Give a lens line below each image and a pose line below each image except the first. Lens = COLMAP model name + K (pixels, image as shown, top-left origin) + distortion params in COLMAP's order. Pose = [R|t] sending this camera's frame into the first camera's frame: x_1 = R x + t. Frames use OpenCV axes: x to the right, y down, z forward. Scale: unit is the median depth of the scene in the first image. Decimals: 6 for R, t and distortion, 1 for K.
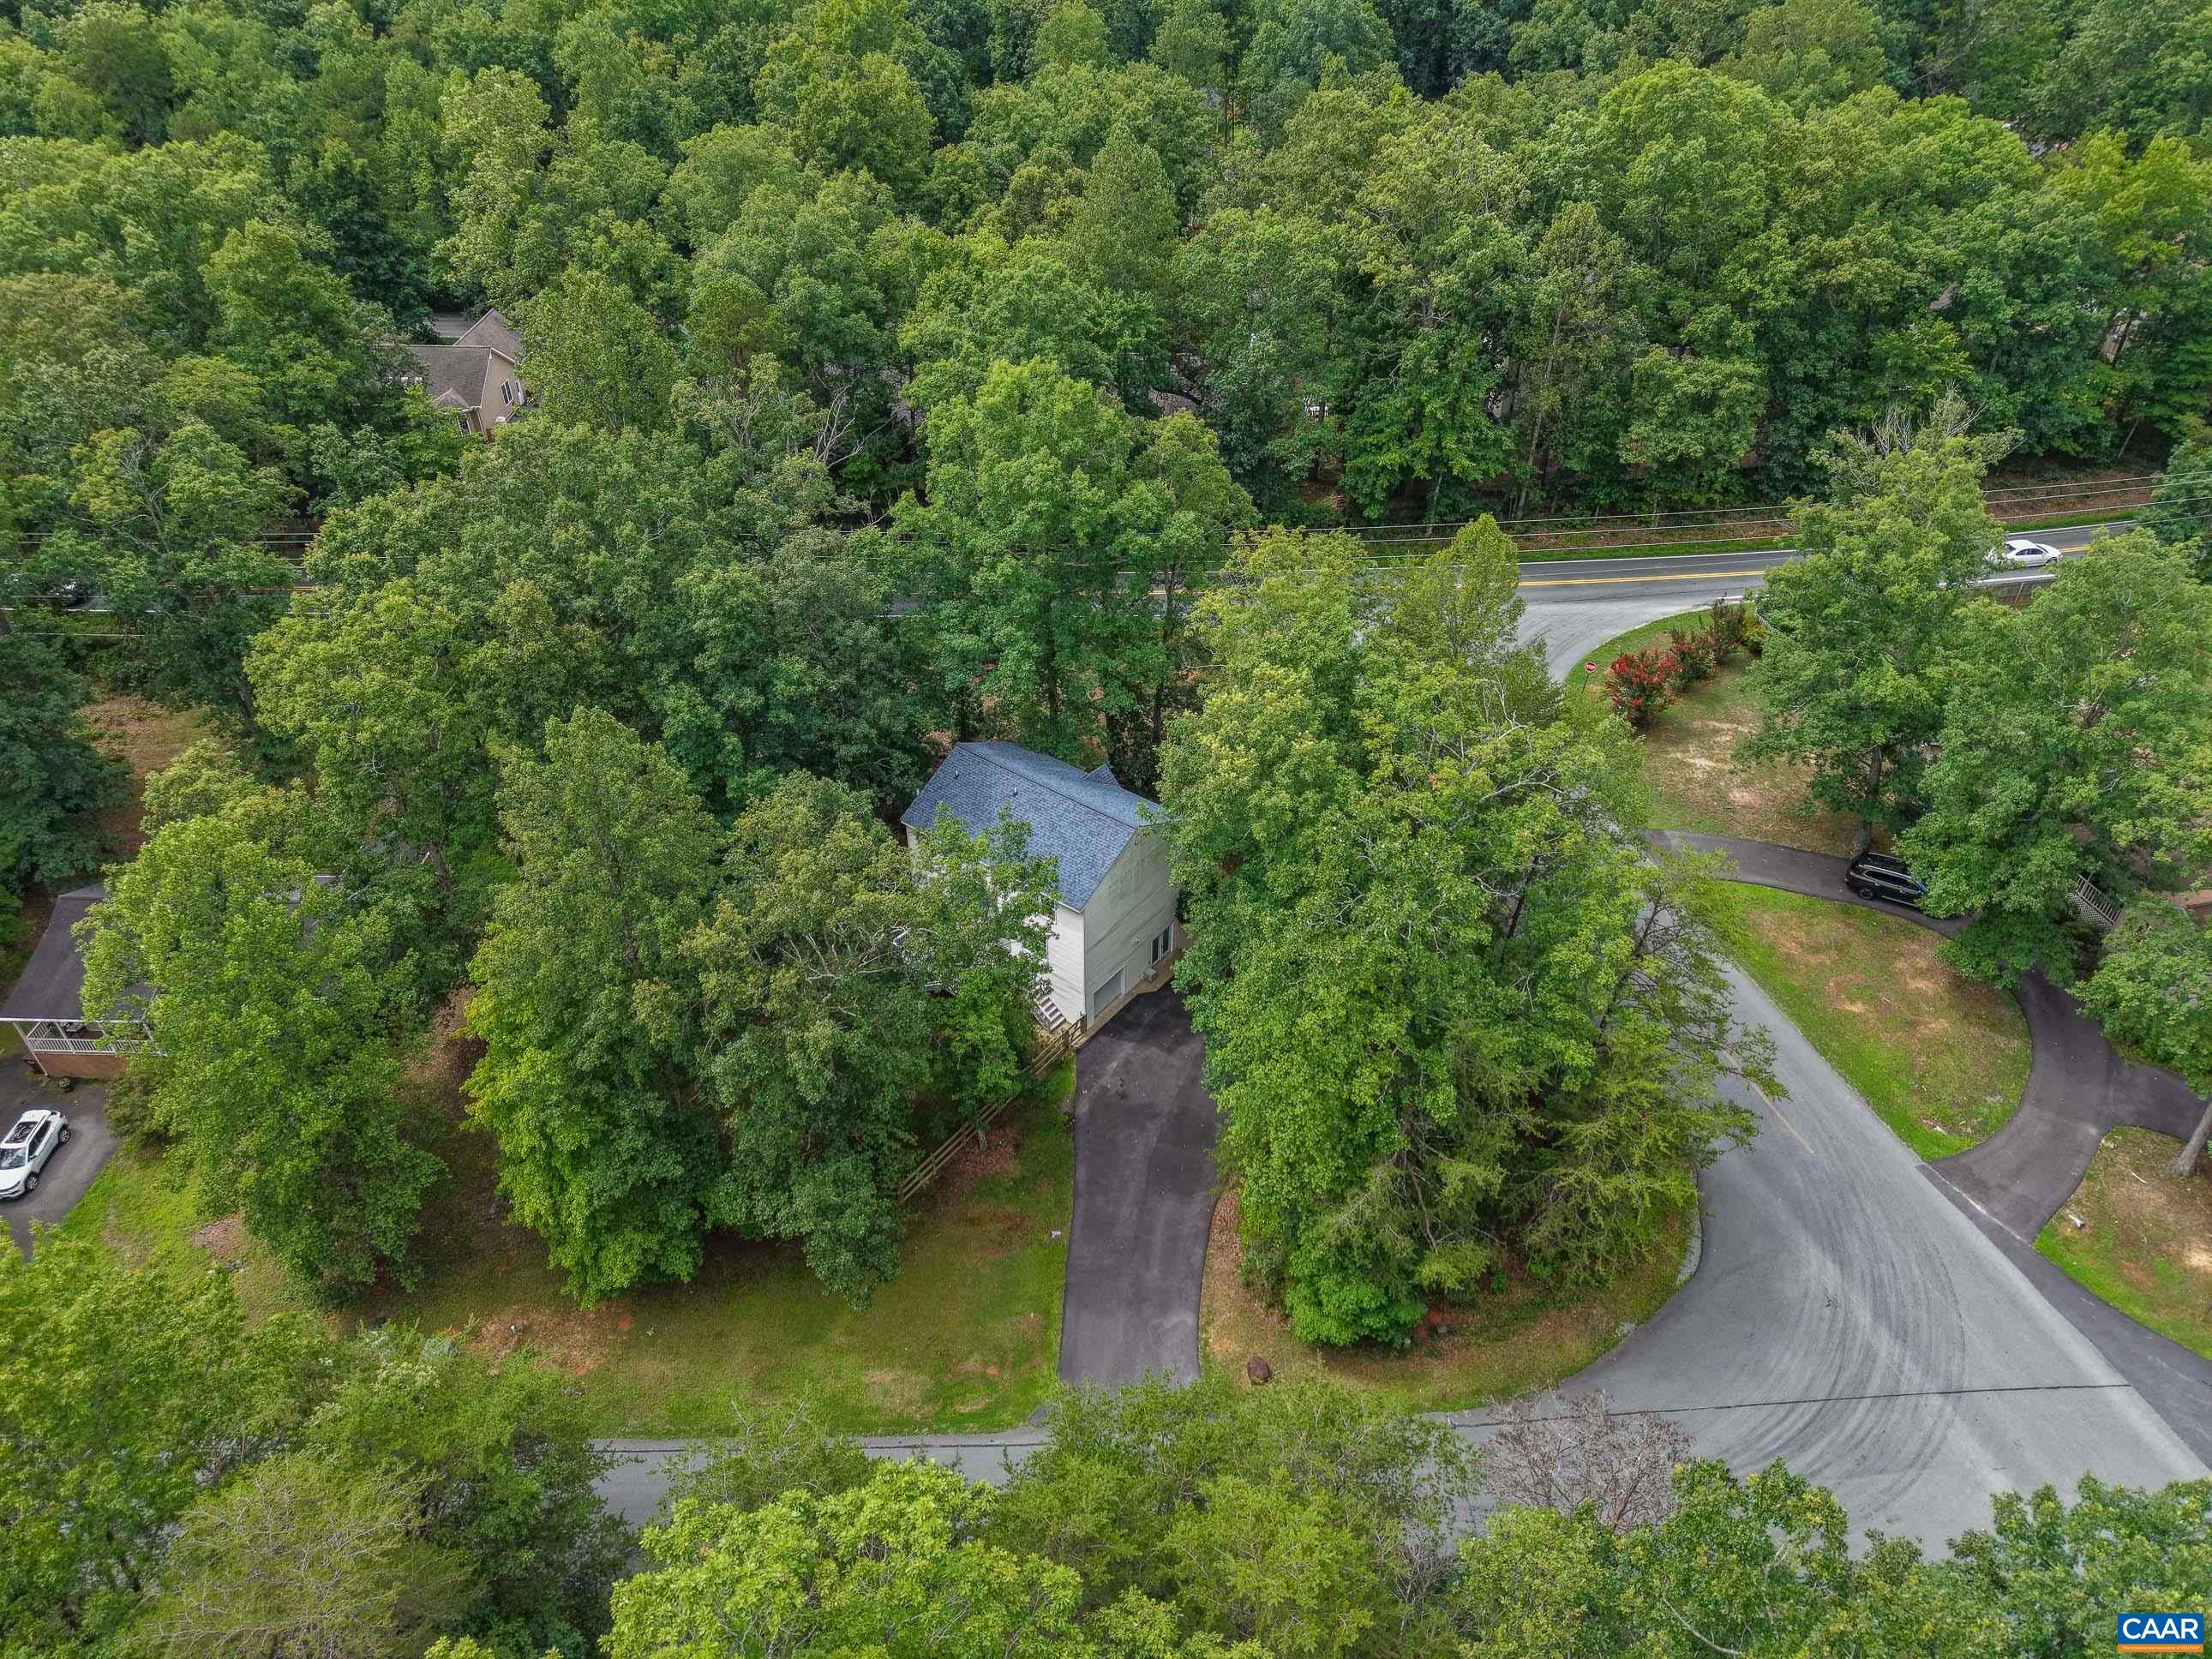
lens RADIAL K [[1517.8, 0, 1106.0], [0, 1517.8, 829.5], [0, 0, 1]] dist [-0.005626, 0.002645]
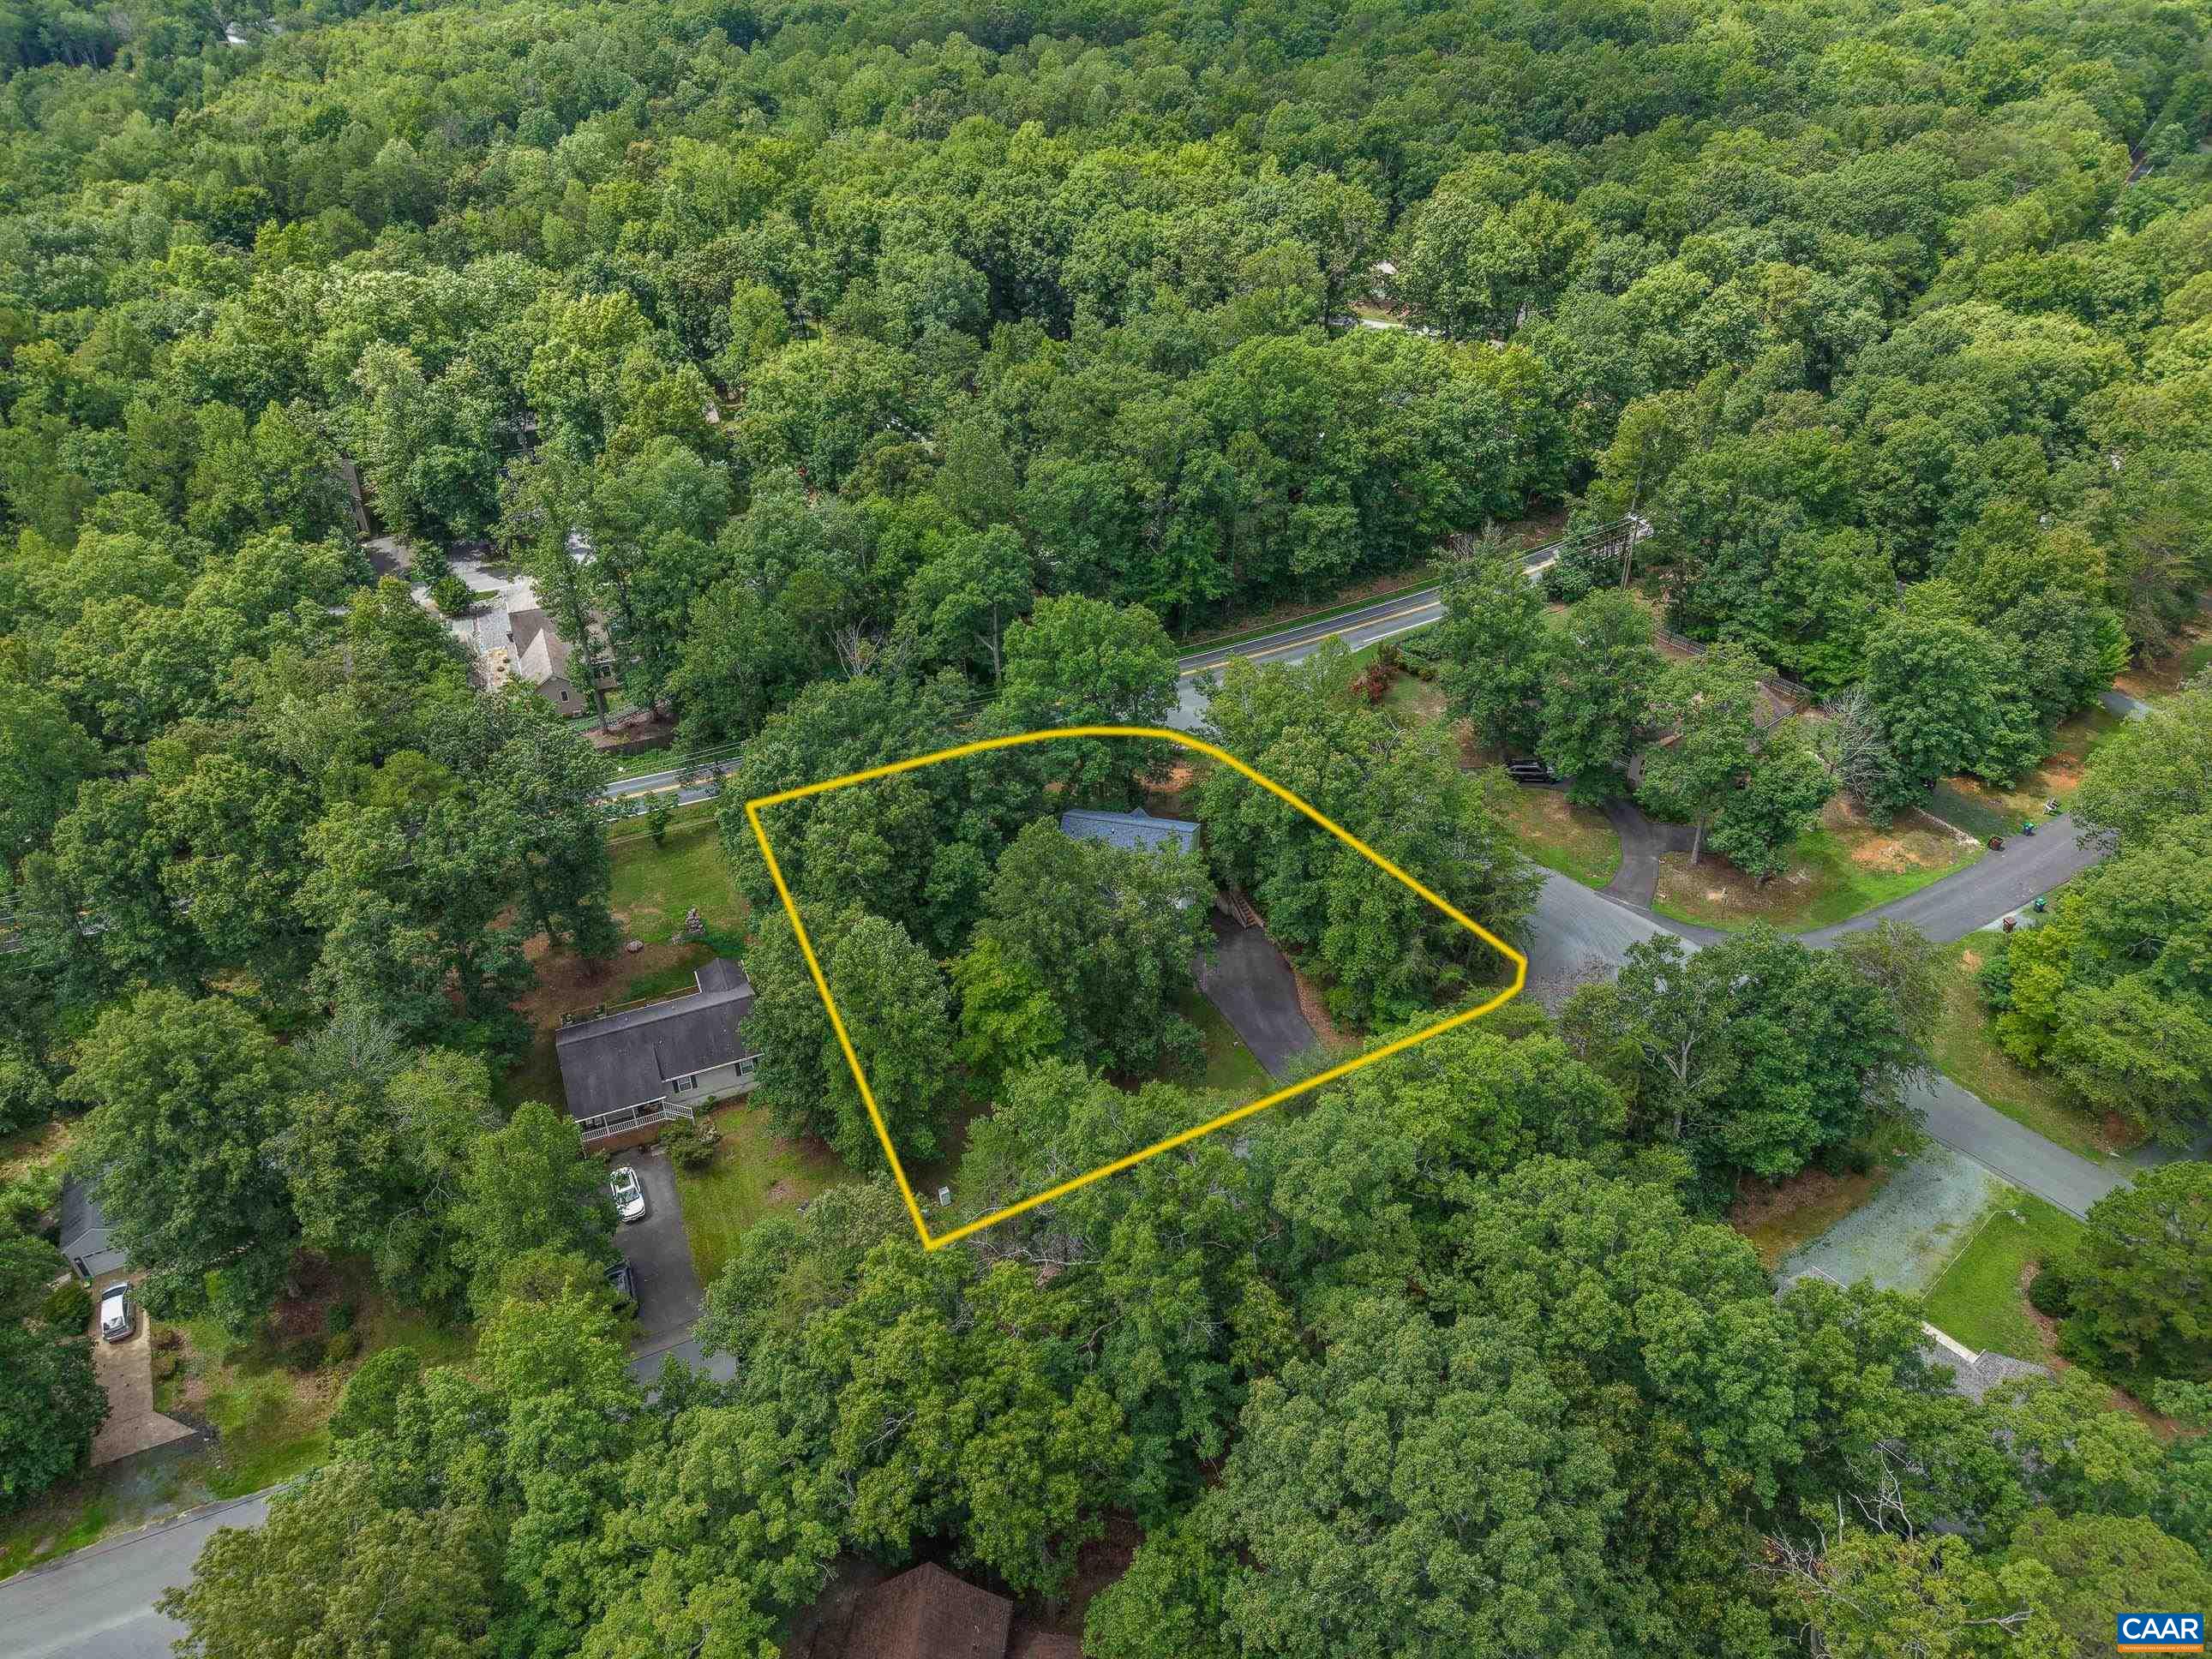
lens RADIAL K [[1561.8, 0, 1106.0], [0, 1561.8, 829.5], [0, 0, 1]] dist [0.003198, -0.000002]
pose [[0.907653, -0.235983, 0.347101, -0.534075], [0.252293, 0.967649, -0.001859, -0.020186], [-0.335433, 0.089258, 0.937826, -0.537414]]
